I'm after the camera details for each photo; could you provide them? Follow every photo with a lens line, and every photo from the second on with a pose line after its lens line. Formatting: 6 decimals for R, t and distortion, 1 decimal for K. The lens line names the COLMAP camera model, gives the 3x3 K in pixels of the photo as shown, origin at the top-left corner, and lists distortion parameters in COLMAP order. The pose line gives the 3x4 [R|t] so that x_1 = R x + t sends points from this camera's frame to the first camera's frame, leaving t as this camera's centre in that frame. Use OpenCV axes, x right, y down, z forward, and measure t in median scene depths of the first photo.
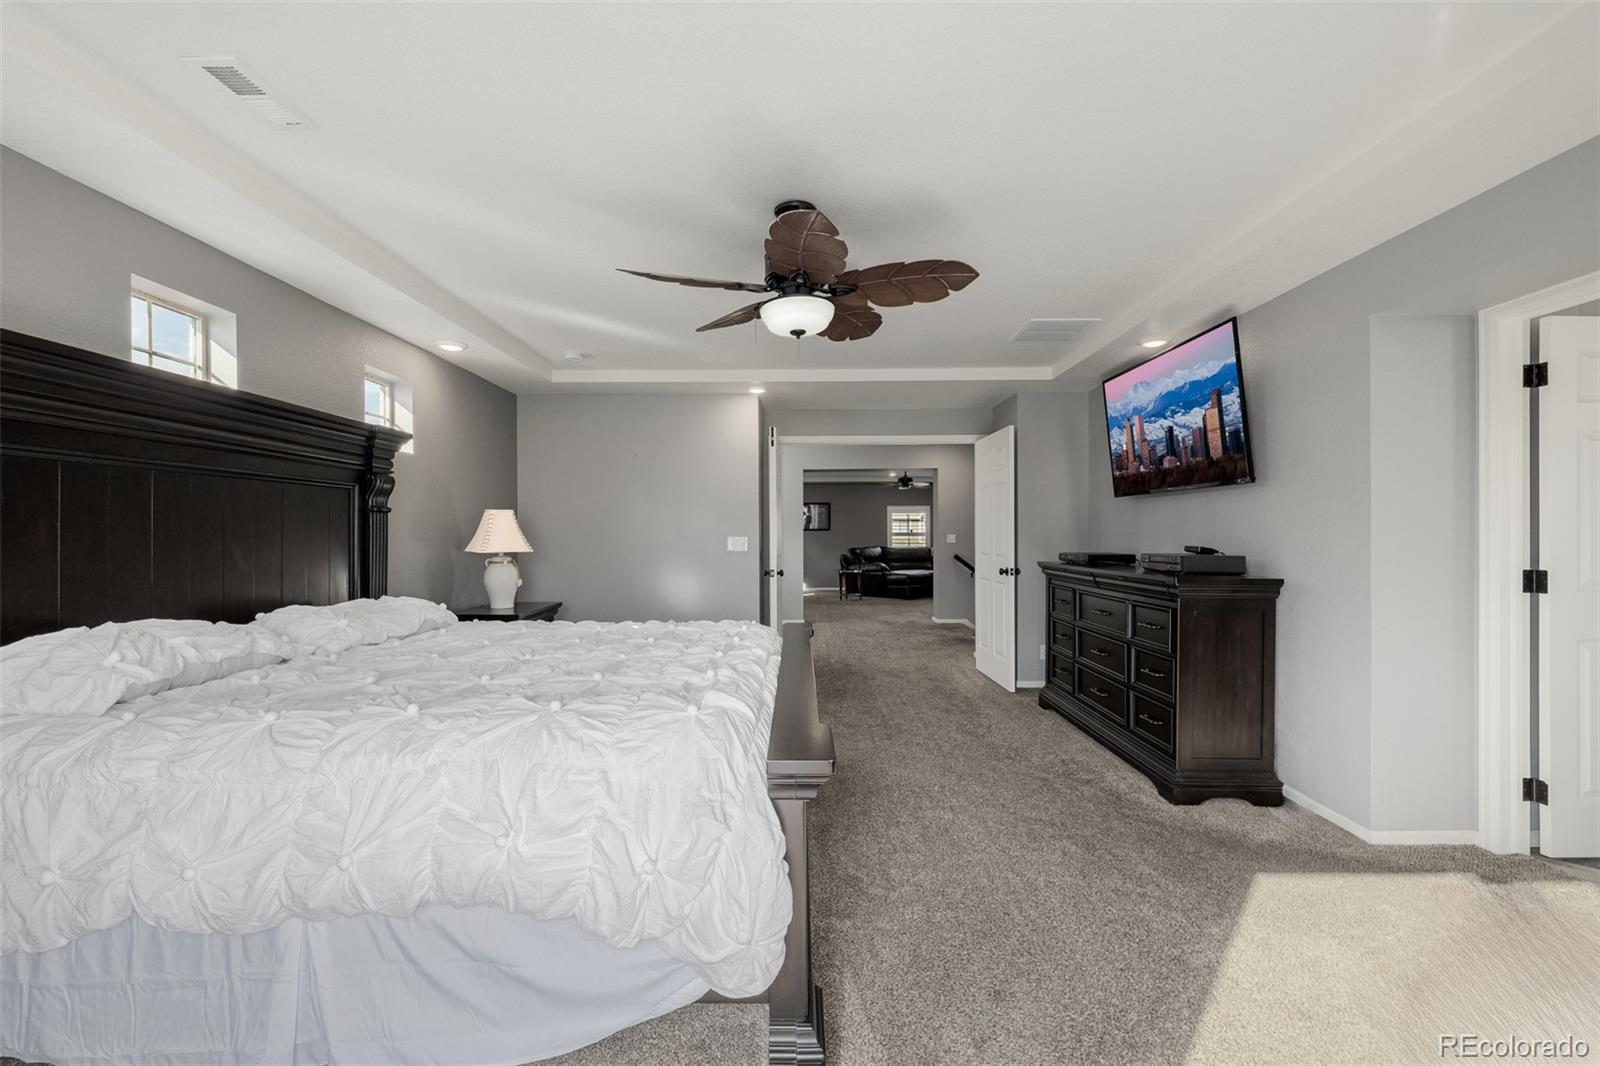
lens RADIAL K [[693.2, 0, 796.1], [0, 693.2, 534.8], [0, 0, 1]] dist [0.002427, 0.000218]
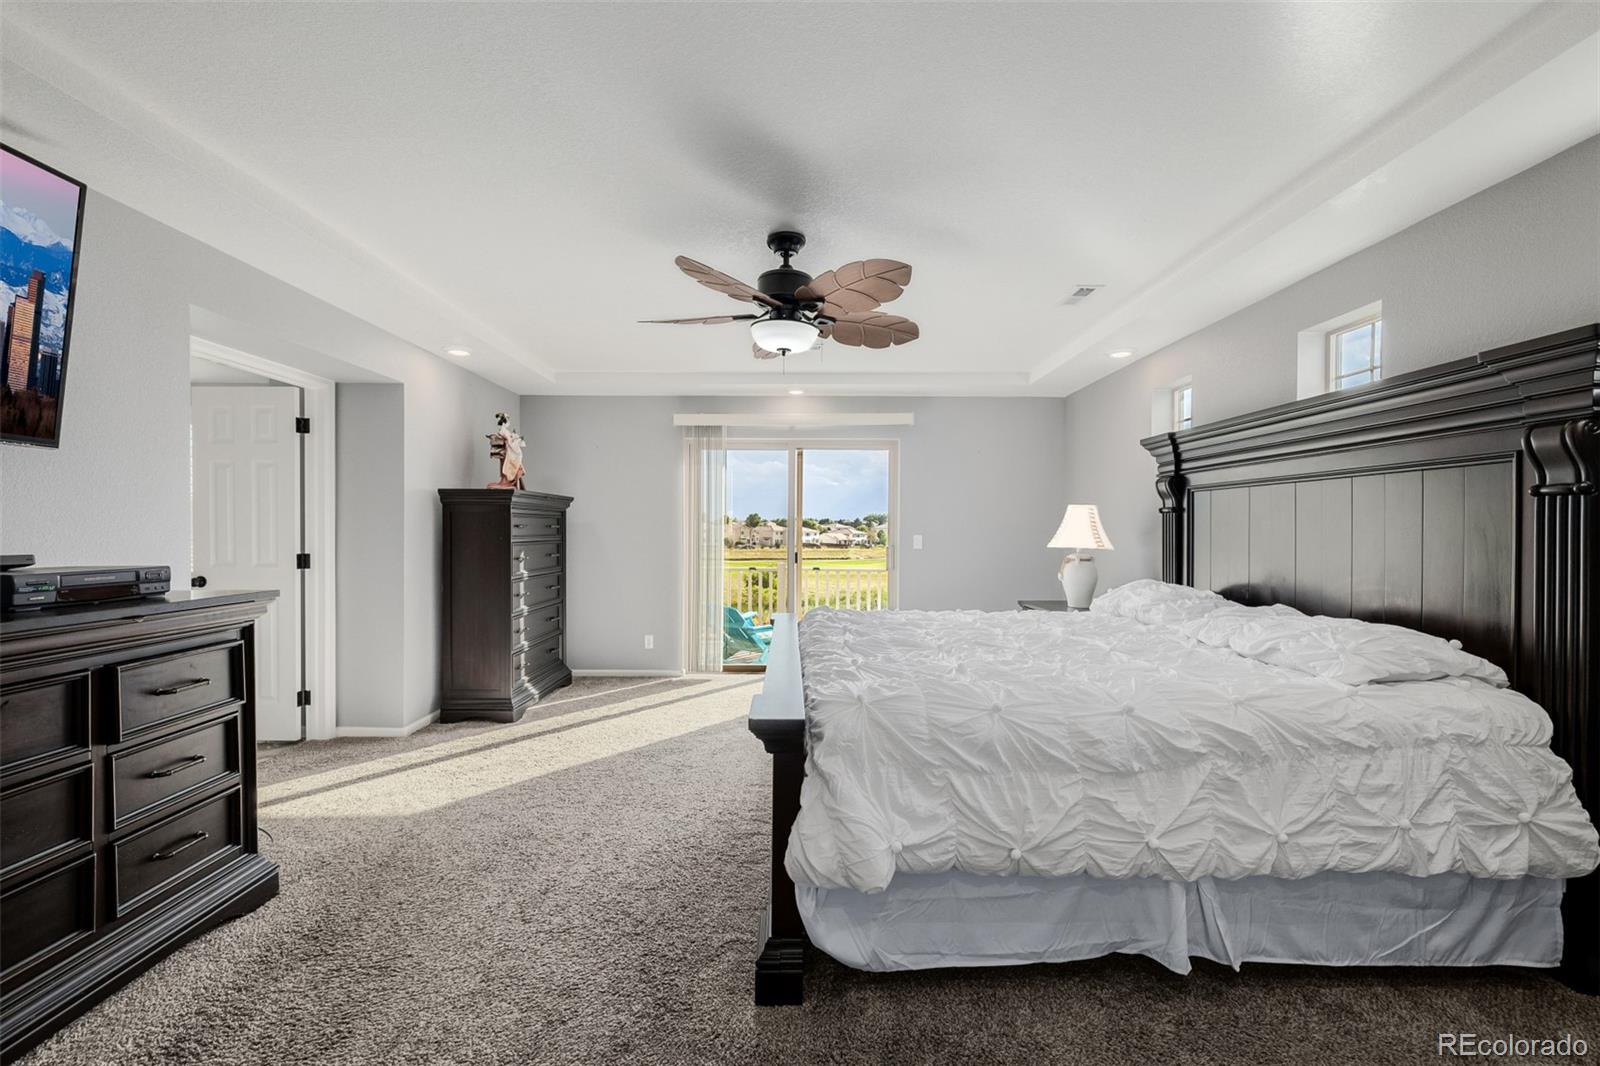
lens RADIAL K [[693.2, 0, 796.1], [0, 693.2, 534.8], [0, 0, 1]] dist [0.002427, 0.000218]
pose [[-0.999837, -0.002648, -0.017838, 0.001525], [-0.002746, 0.999981, 0.005466, -0.001727], [0.017823, 0.005514, -0.999826, 1.652467]]
